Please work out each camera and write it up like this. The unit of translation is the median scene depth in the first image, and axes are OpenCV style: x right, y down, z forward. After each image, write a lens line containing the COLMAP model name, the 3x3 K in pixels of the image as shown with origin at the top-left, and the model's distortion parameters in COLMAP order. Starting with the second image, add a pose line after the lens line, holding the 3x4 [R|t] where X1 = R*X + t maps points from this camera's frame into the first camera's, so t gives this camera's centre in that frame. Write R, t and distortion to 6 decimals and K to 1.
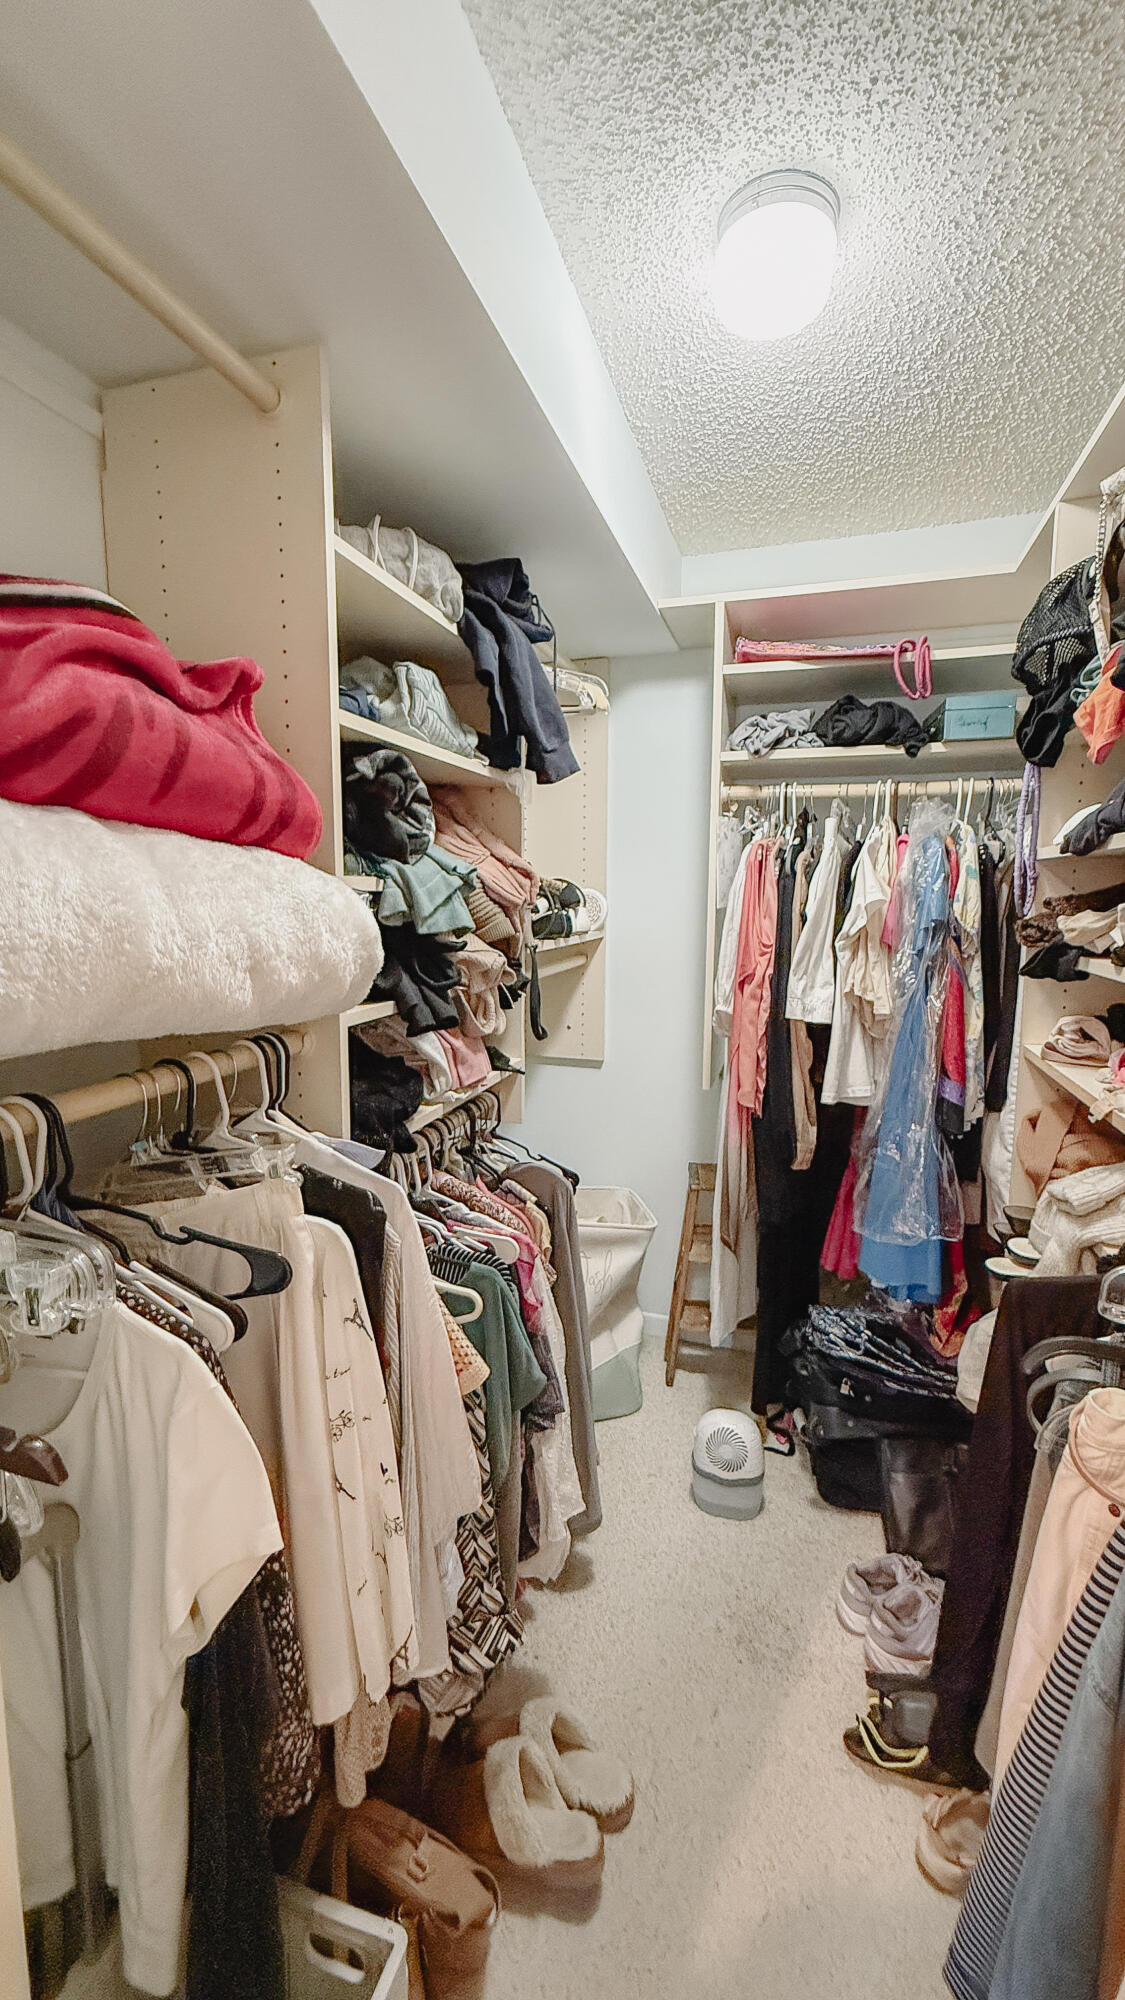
lens RADIAL K [[800.7, 0, 561.6], [0, 800.7, 994.8], [0, 0, 1]] dist [-0.003479, 0.001659]
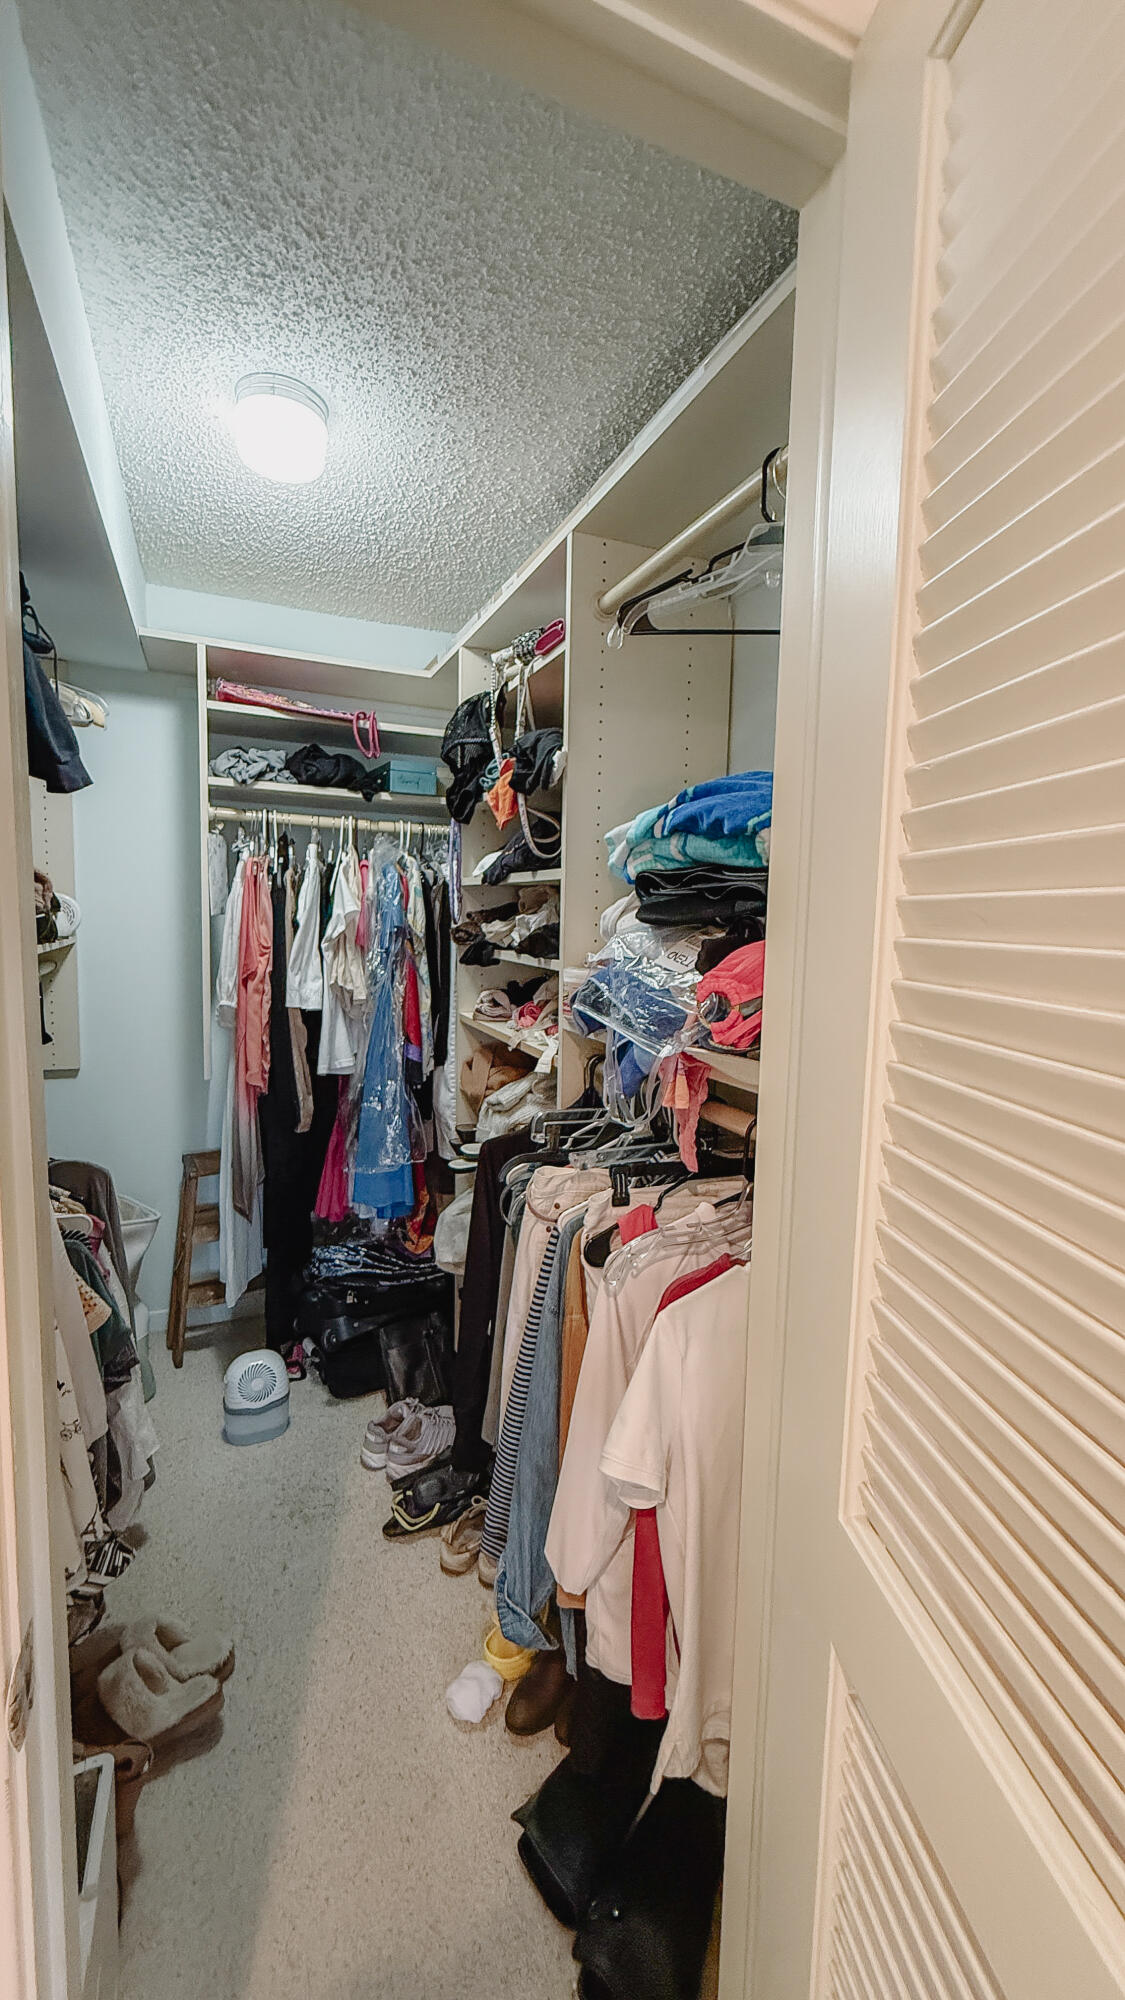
lens RADIAL K [[800.7, 0, 560.5], [0, 800.7, 996.1], [0, 0, 1]] dist [-0.003479, 0.001659]
pose [[0.758961, -0.049124, 0.649281, -0.186913], [0.056413, 0.998361, 0.009593, 0.024141], [-0.648688, 0.029347, 0.760489, -0.183959]]
